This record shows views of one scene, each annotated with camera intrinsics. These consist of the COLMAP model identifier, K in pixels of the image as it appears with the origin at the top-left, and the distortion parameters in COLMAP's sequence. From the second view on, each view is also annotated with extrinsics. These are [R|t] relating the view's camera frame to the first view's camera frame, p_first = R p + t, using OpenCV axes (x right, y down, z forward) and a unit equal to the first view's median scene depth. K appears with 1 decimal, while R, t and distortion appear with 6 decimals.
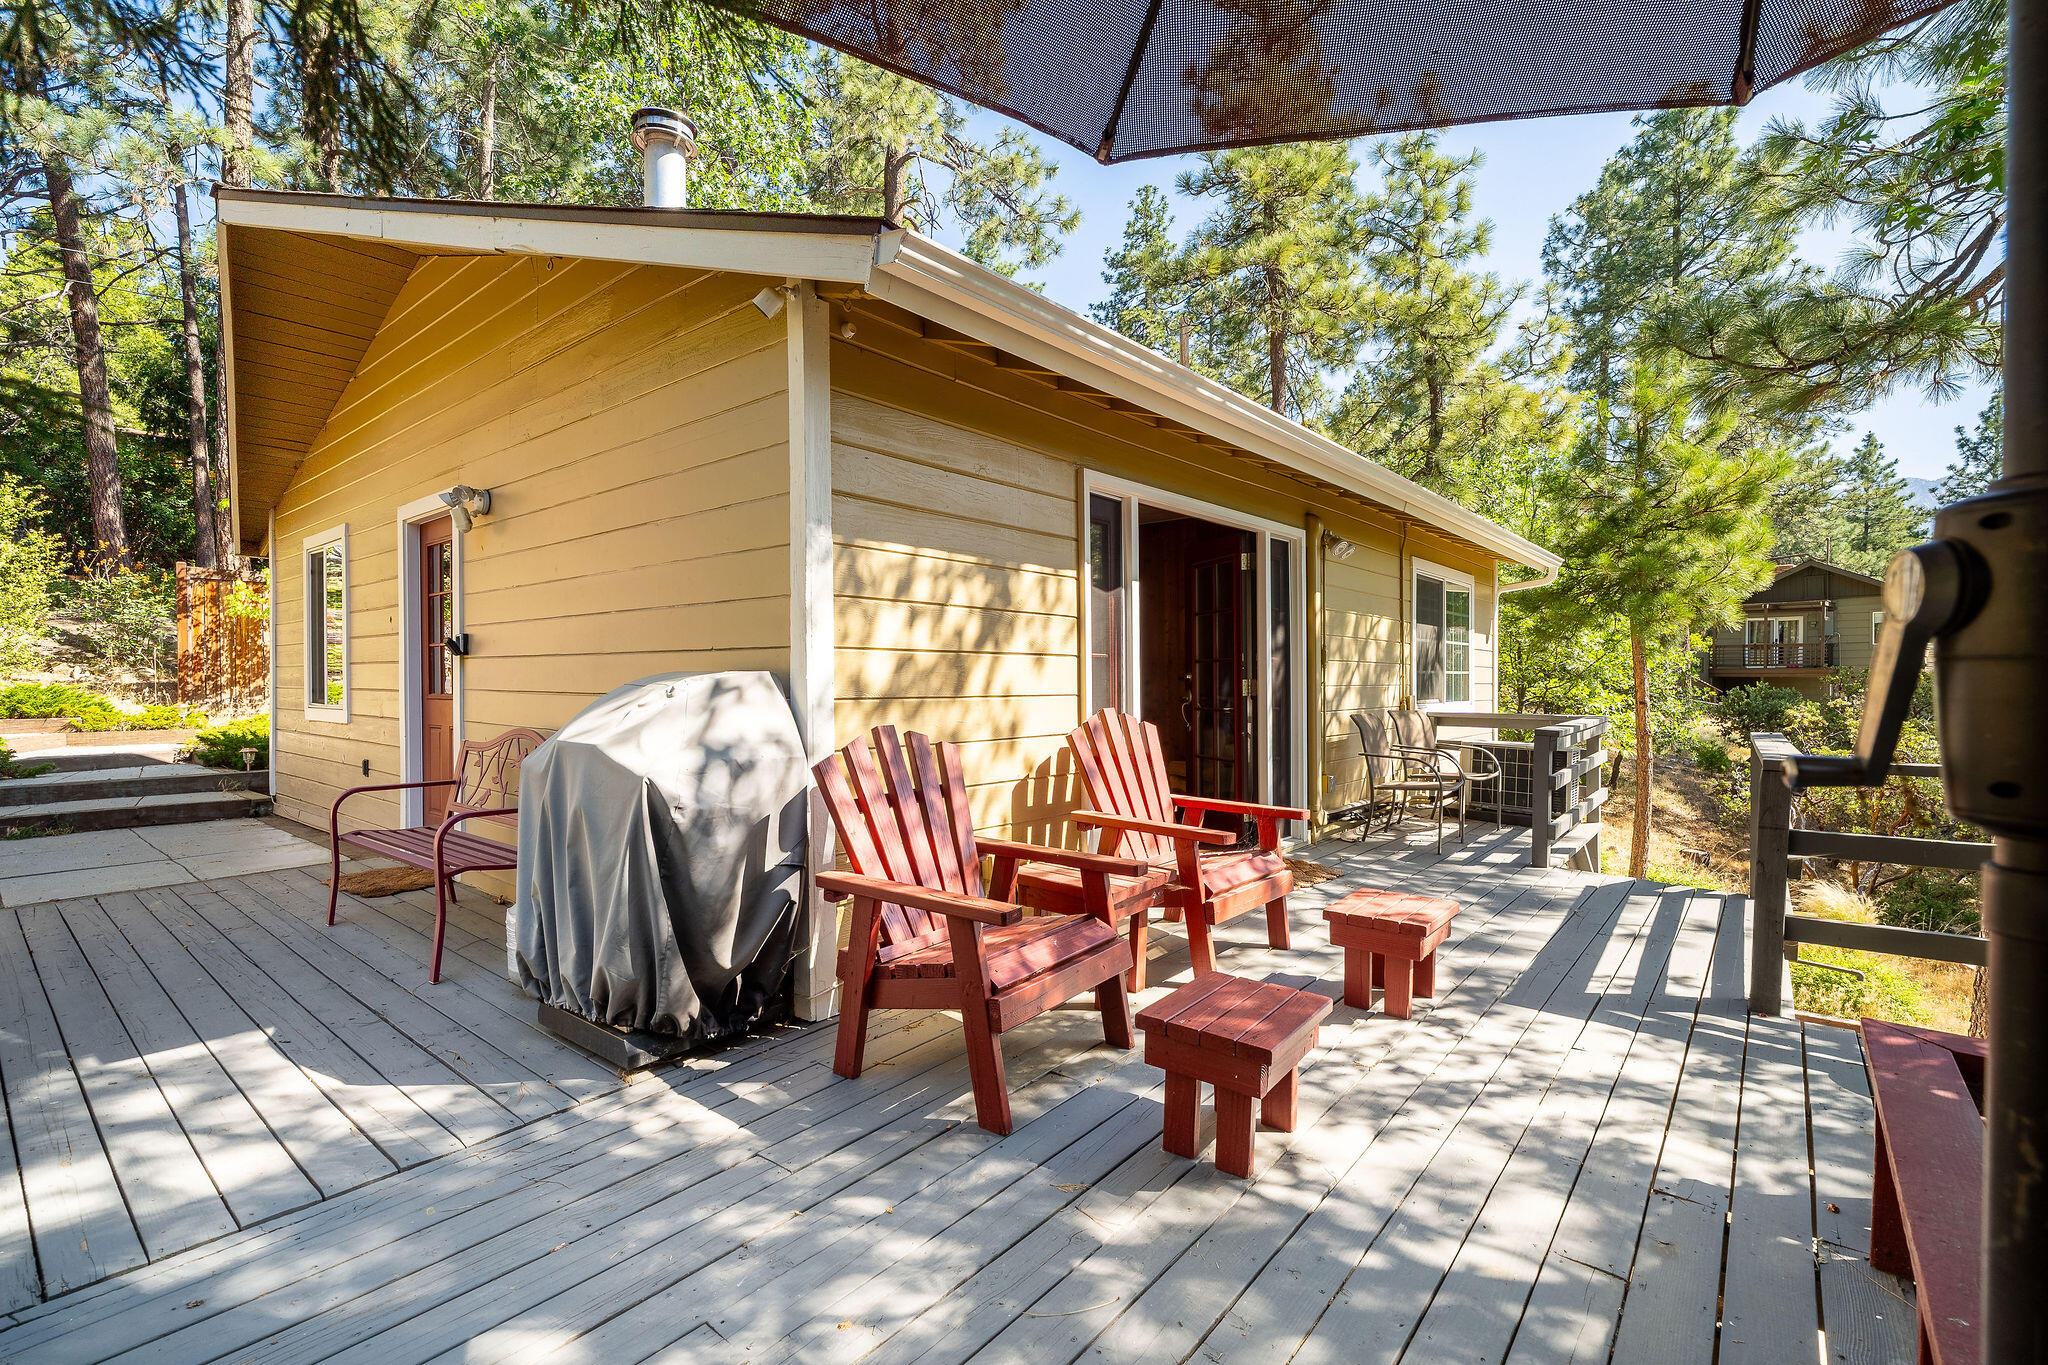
lens RADIAL K [[918.5, 0, 1021.8], [0, 918.5, 683.2], [0, 0, 1]] dist [0.000442, 0.000229]
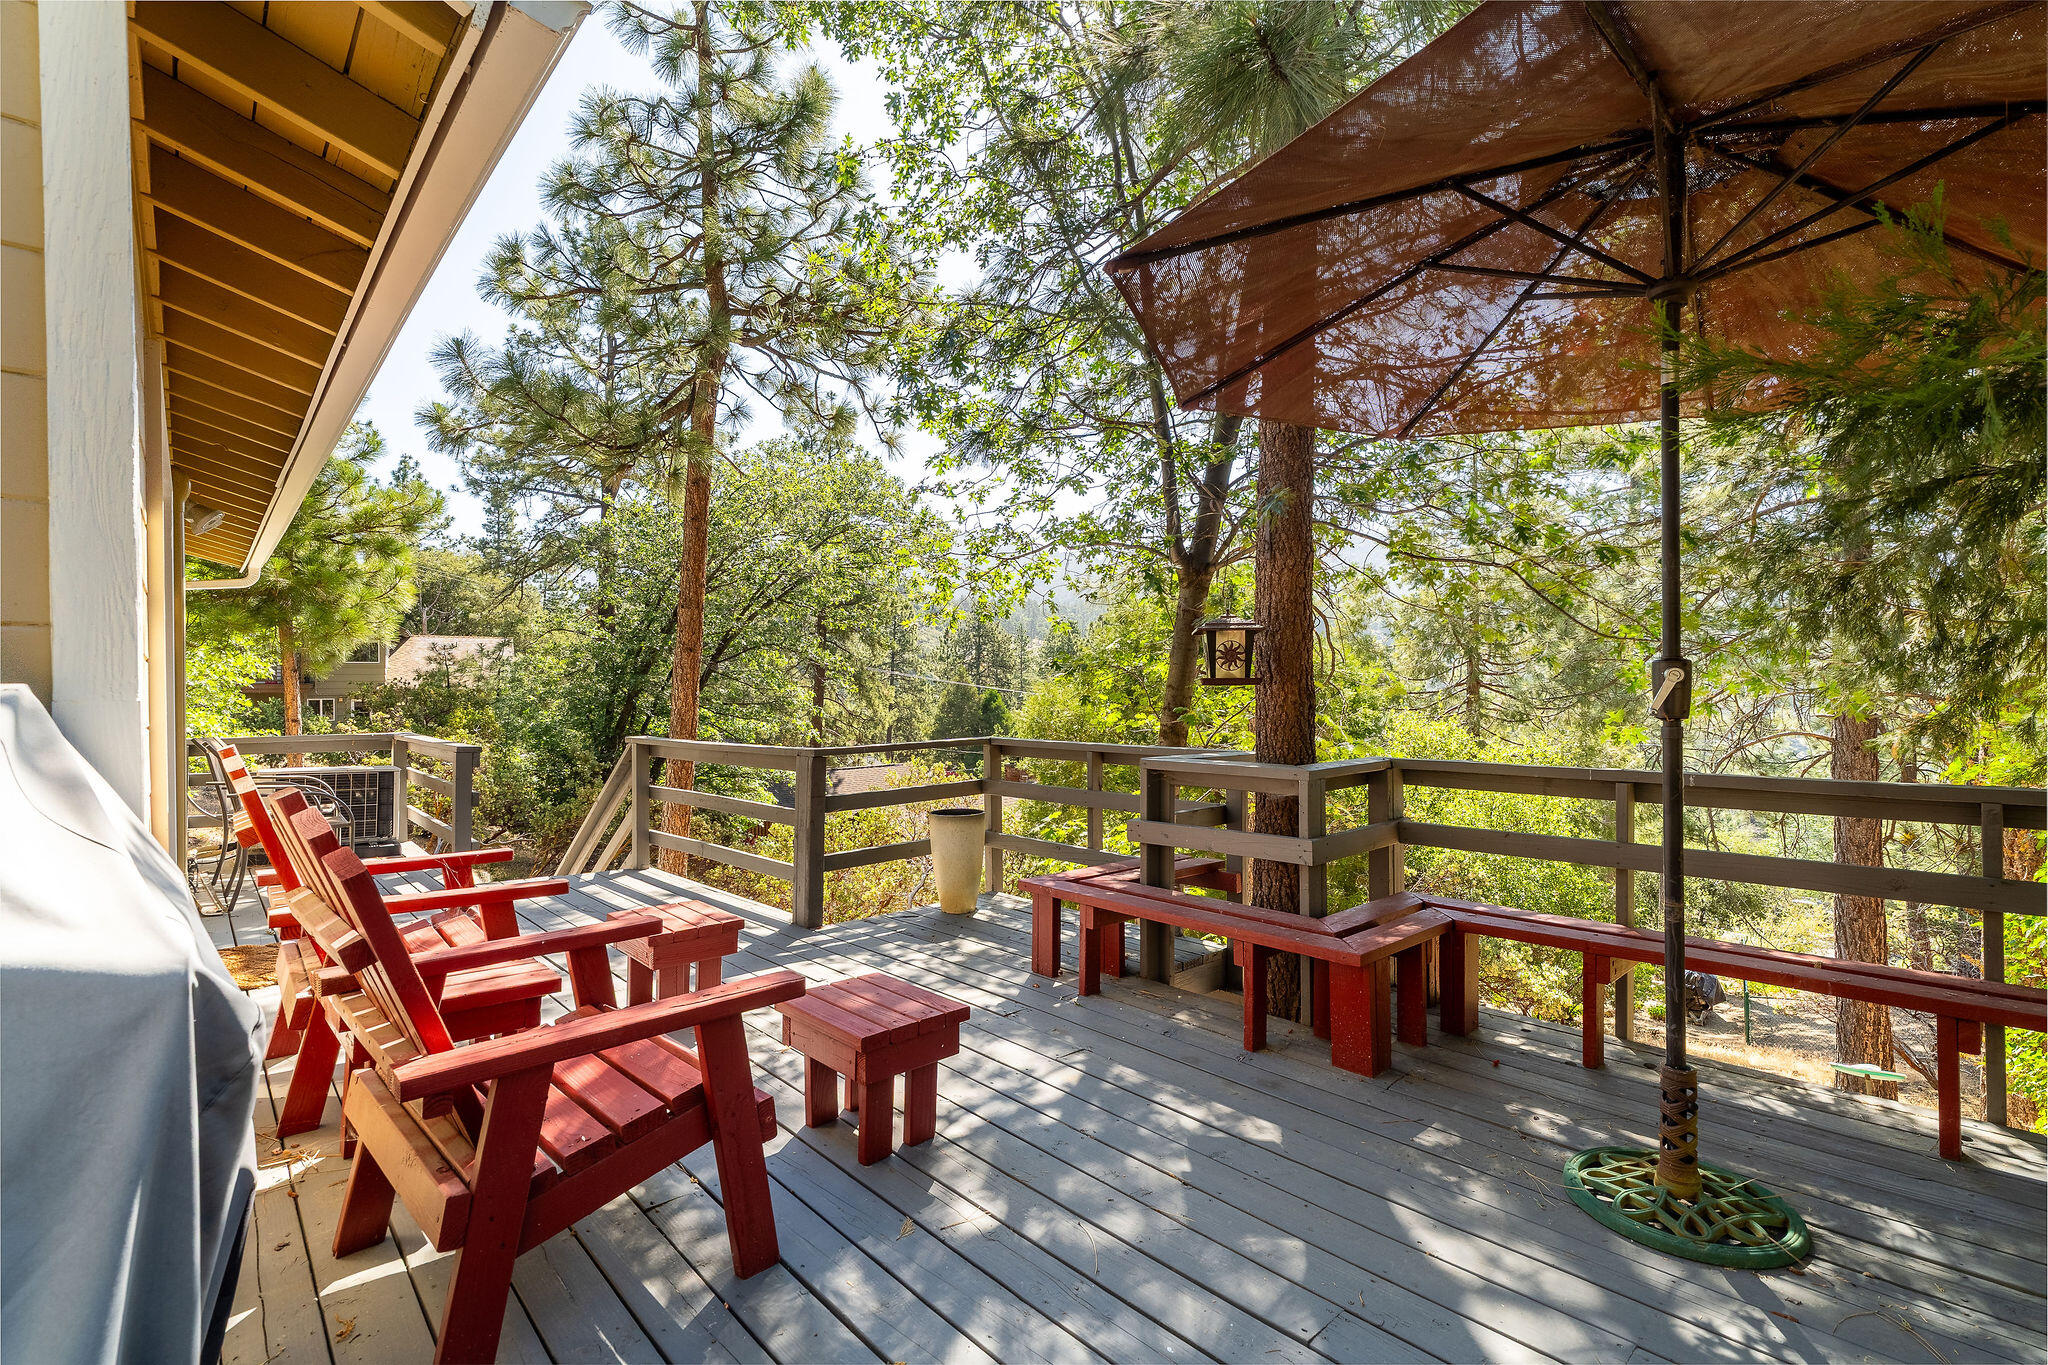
lens RADIAL K [[918.5, 0, 1025.4], [0, 918.5, 677.1], [0, 0, 1]] dist [0.000442, 0.000229]
pose [[0.130086, 0.011204, 0.991439, -0.136325], [0.011718, 0.999849, -0.012837, -0.002243], [-0.991433, 0.013287, 0.129935, 0.114515]]
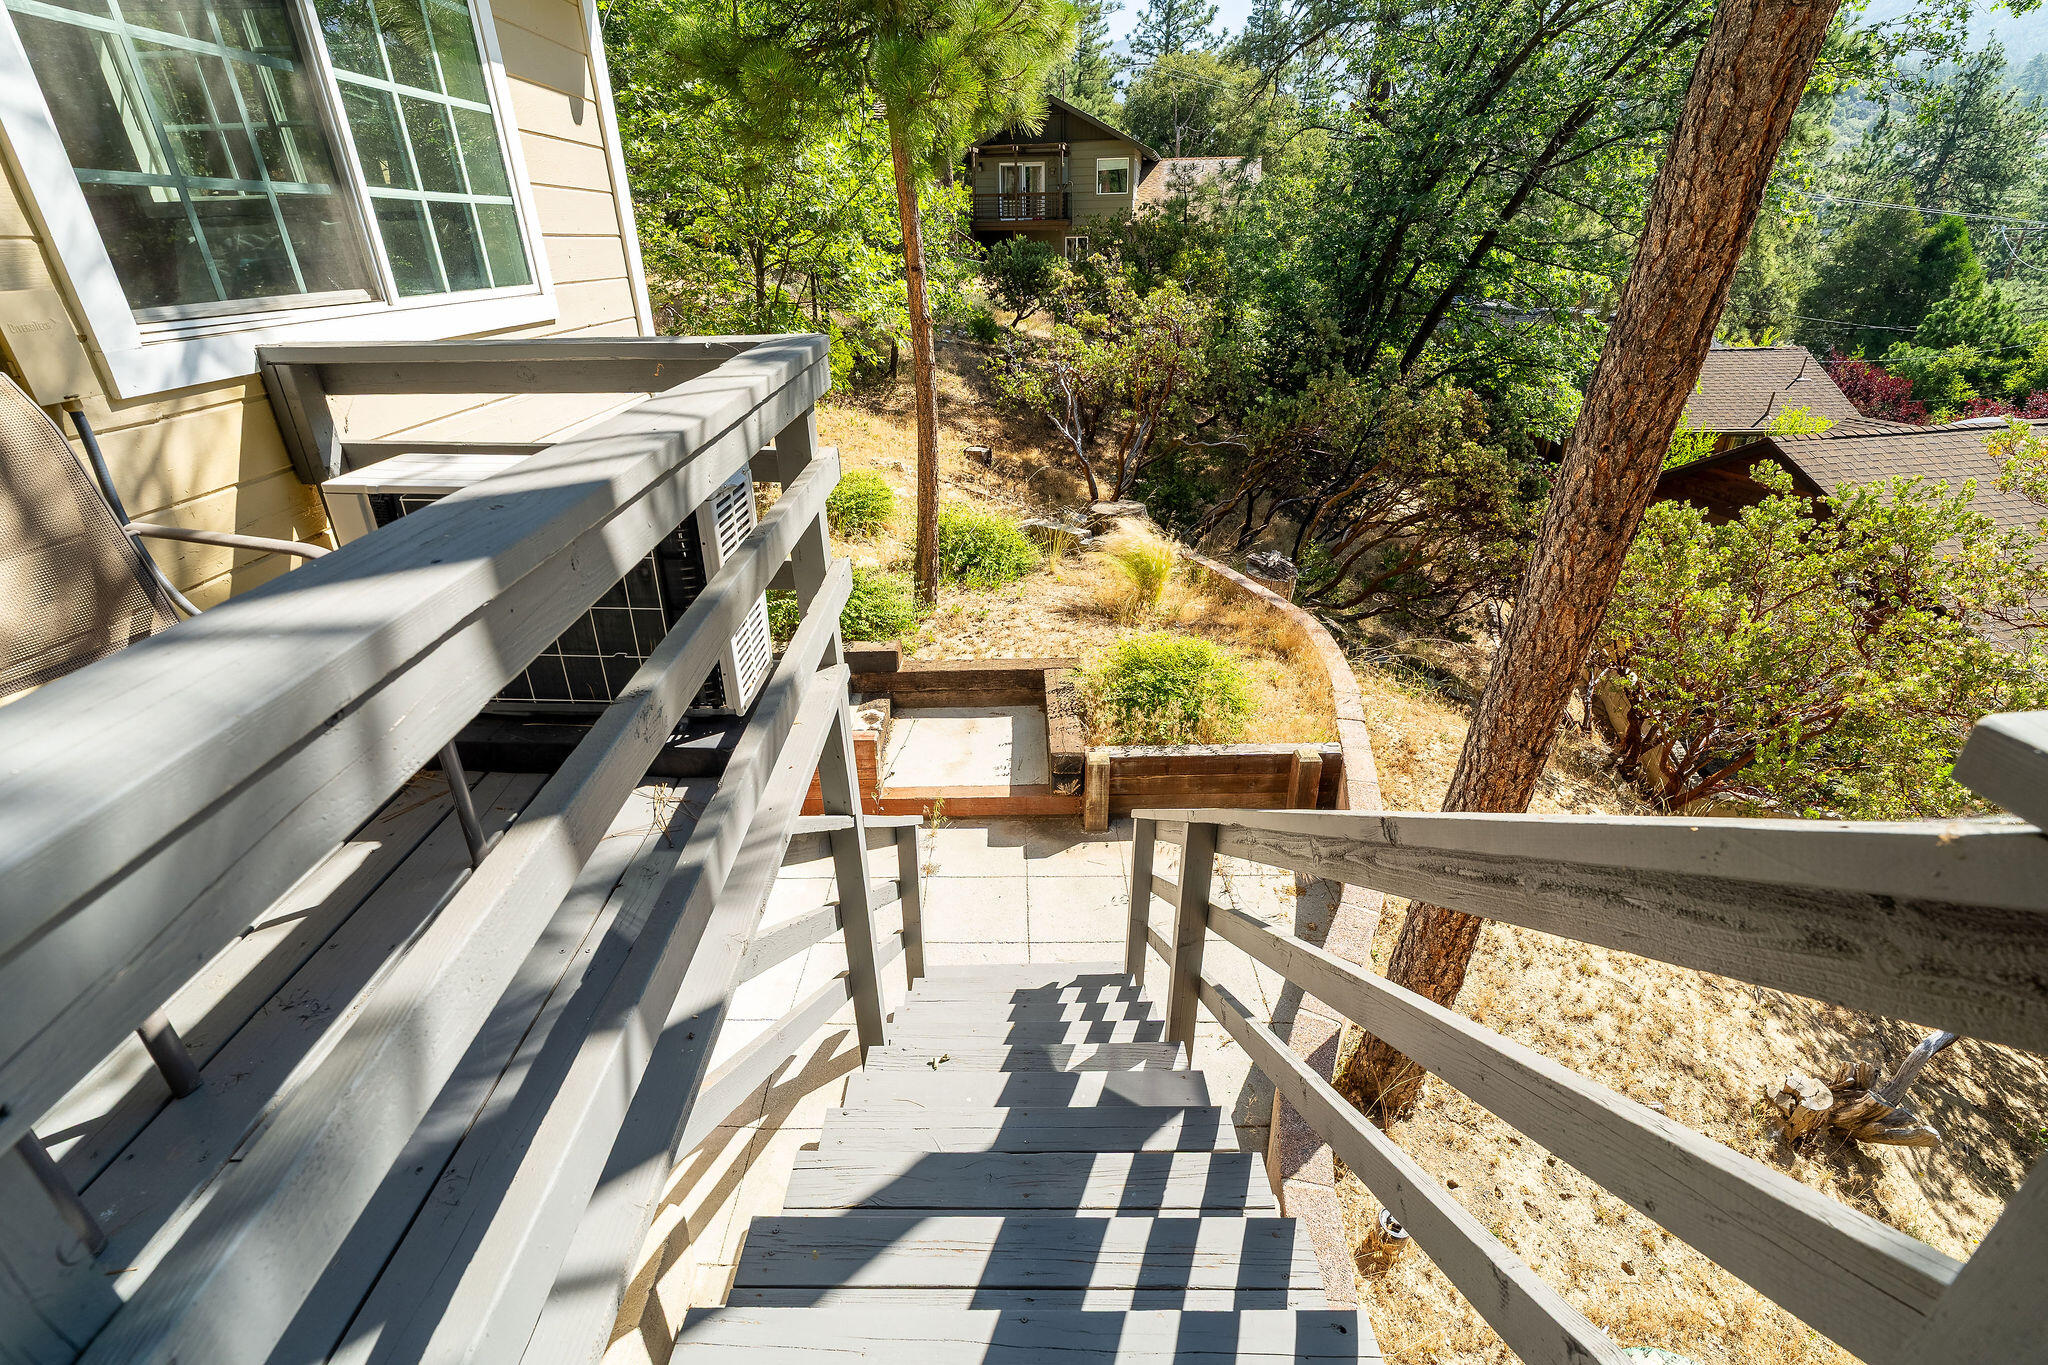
lens RADIAL K [[918.5, 0, 1031.7], [0, 918.5, 680.3], [0, 0, 1]] dist [0.000442, 0.000229]
pose [[0.759699, -0.293427, 0.580309, 0.253849], [0.016749, 0.900939, 0.433622, 0.003372], [-0.650060, -0.319703, 0.689357, 0.373918]]
